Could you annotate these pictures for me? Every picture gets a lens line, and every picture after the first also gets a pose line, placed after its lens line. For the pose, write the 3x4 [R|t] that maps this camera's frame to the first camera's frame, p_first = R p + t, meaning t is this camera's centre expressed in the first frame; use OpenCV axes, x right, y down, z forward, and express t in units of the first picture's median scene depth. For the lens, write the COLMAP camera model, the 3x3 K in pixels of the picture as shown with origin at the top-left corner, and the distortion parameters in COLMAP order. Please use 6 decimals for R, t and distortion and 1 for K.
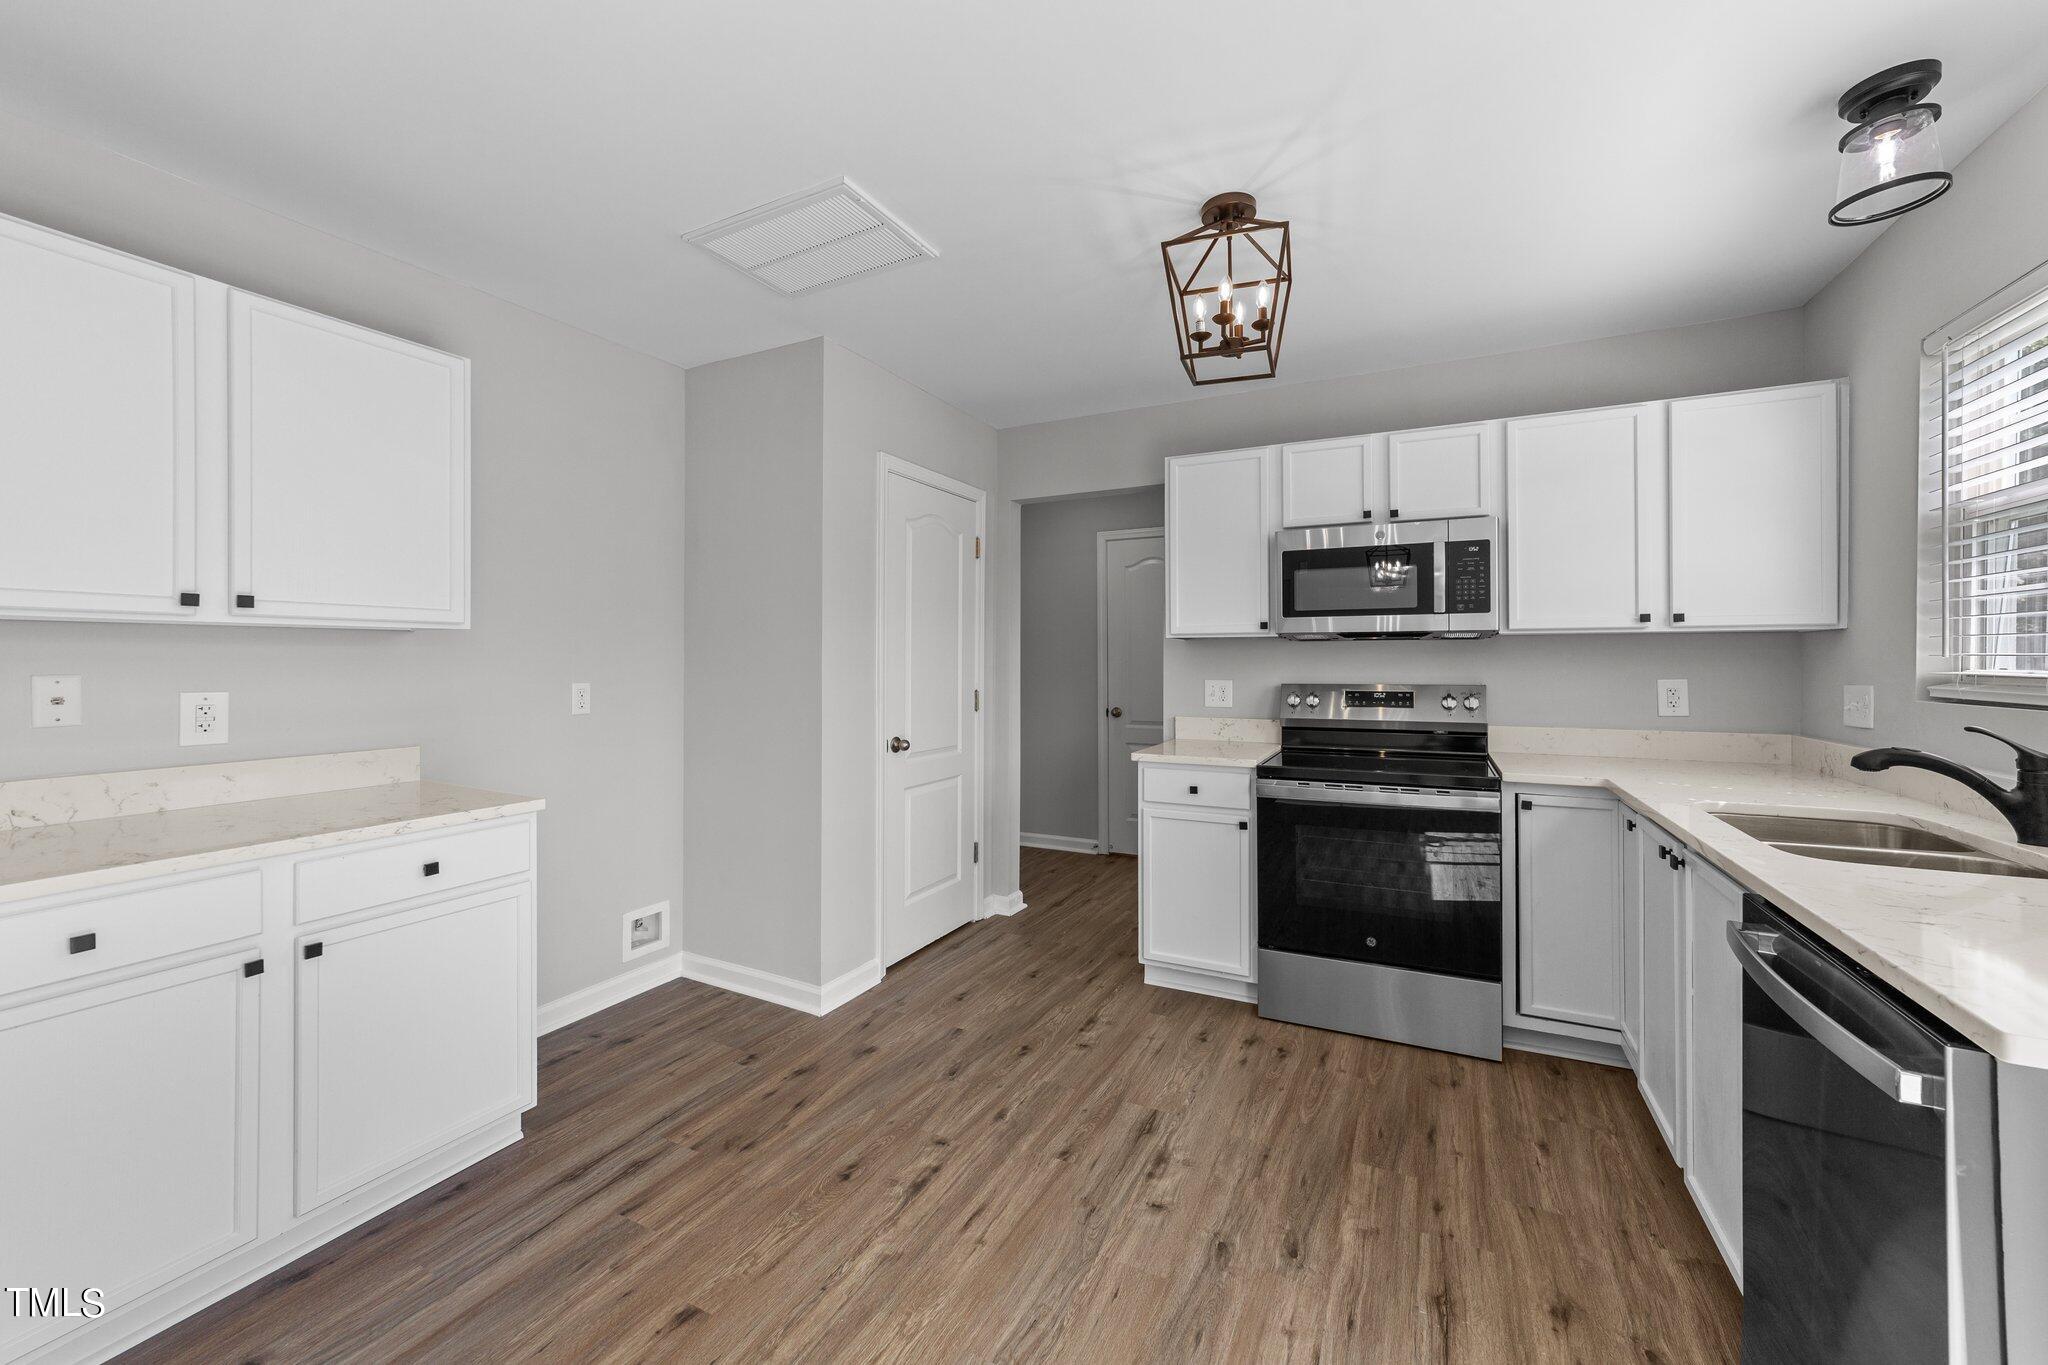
lens RADIAL K [[788.4, 0, 1032.0], [0, 788.4, 657.5], [0, 0, 1]] dist [-0.017878, 0.008264]
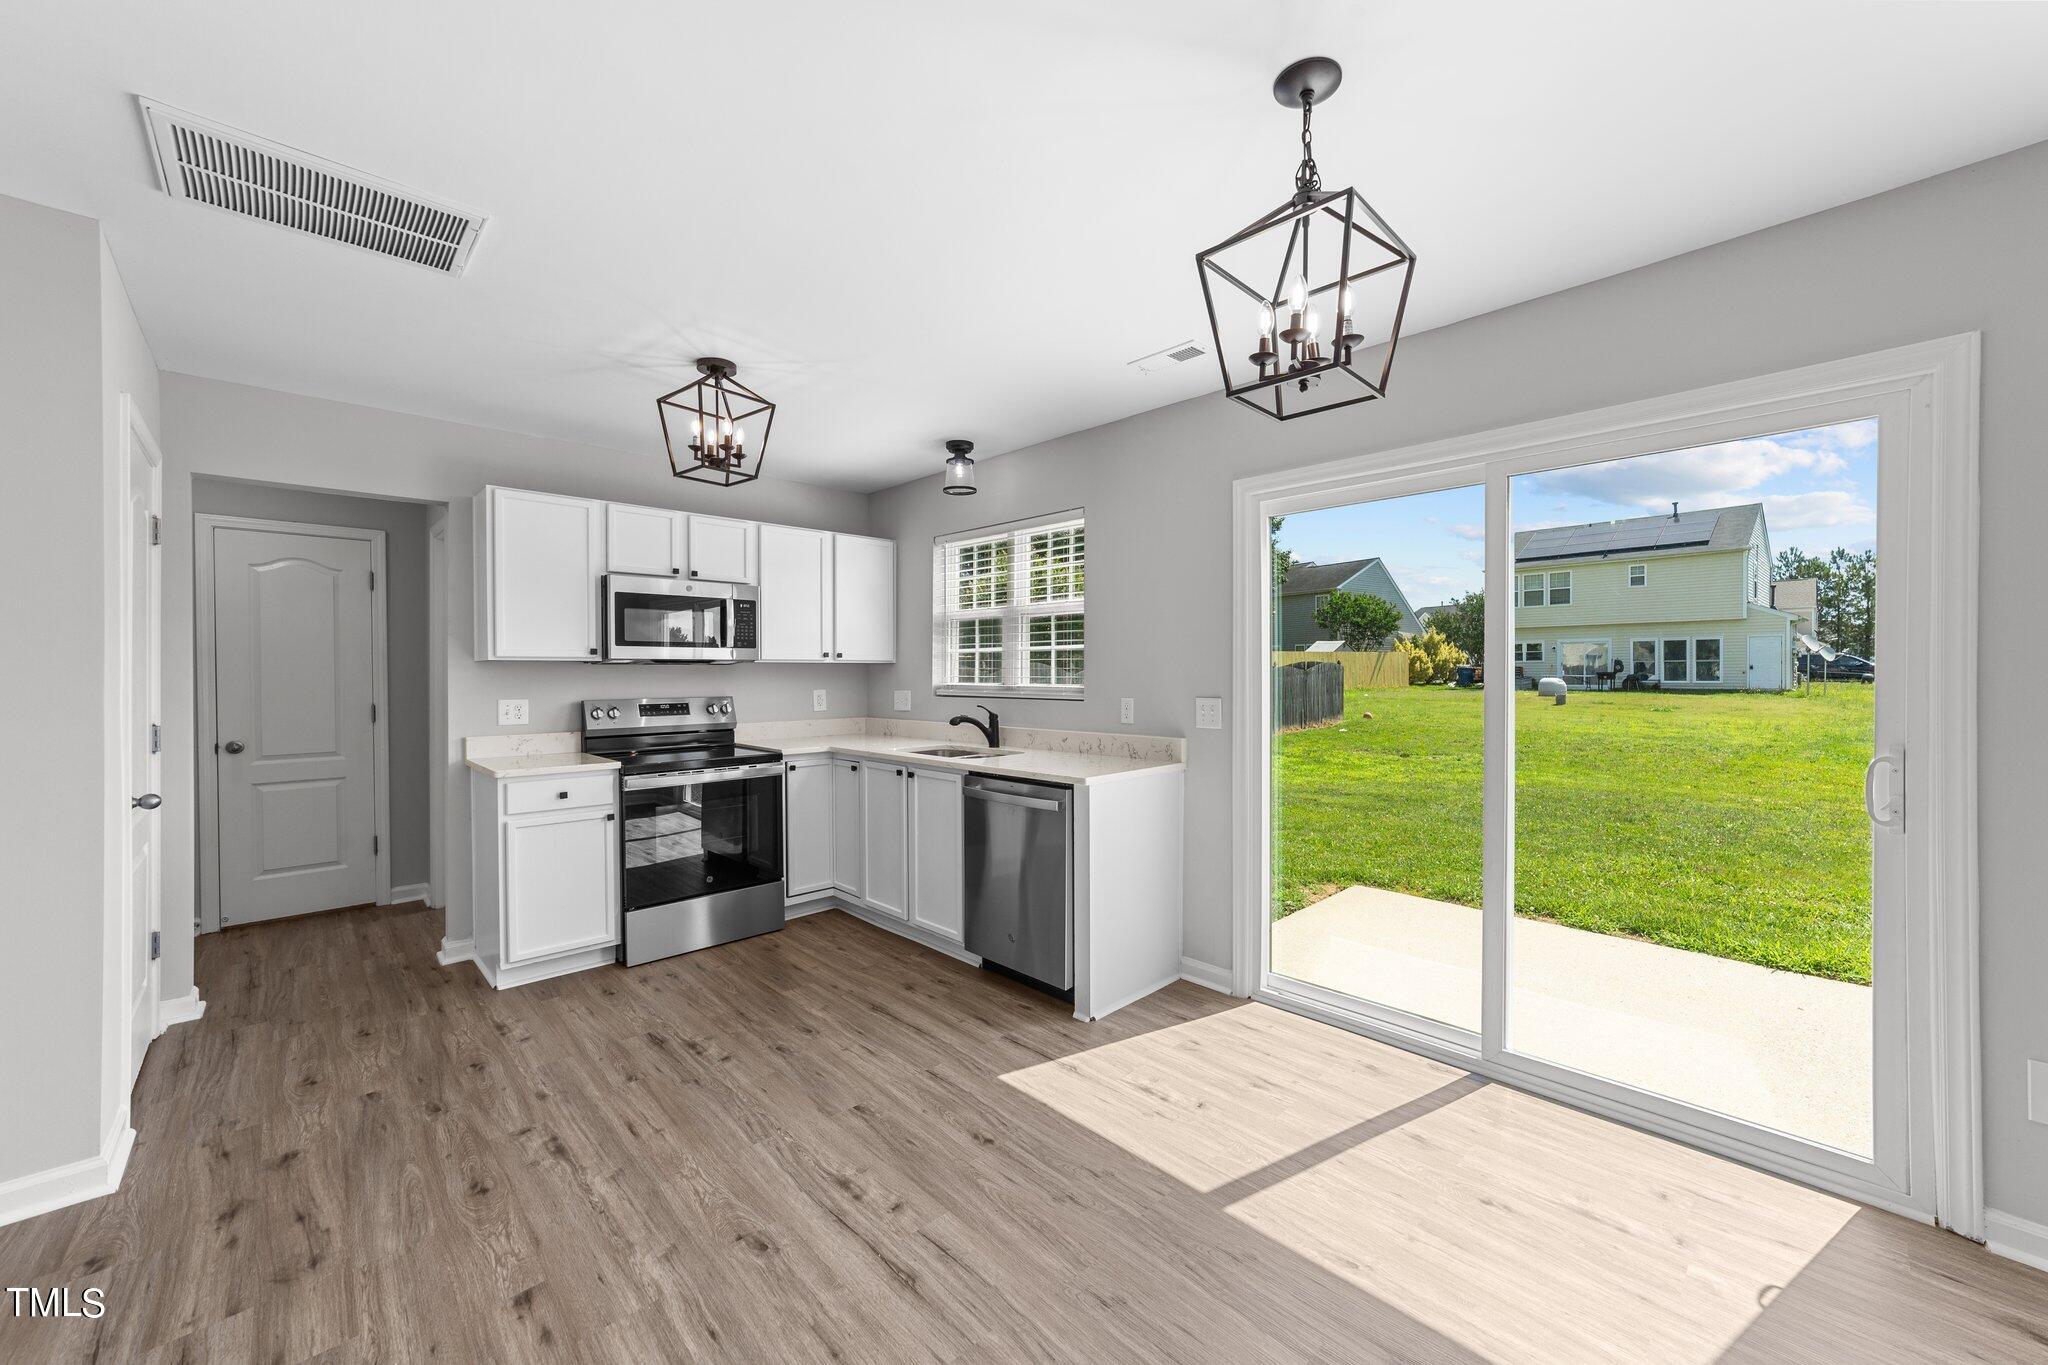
lens RADIAL K [[788.4, 0, 1024.0], [0, 788.4, 678.9], [0, 0, 1]] dist [-0.017878, 0.008264]
pose [[0.330537, -0.006582, 0.943770, -0.789182], [-0.001904, 0.999969, 0.007641, -0.011788], [-0.943791, -0.004323, 0.330514, -0.000156]]
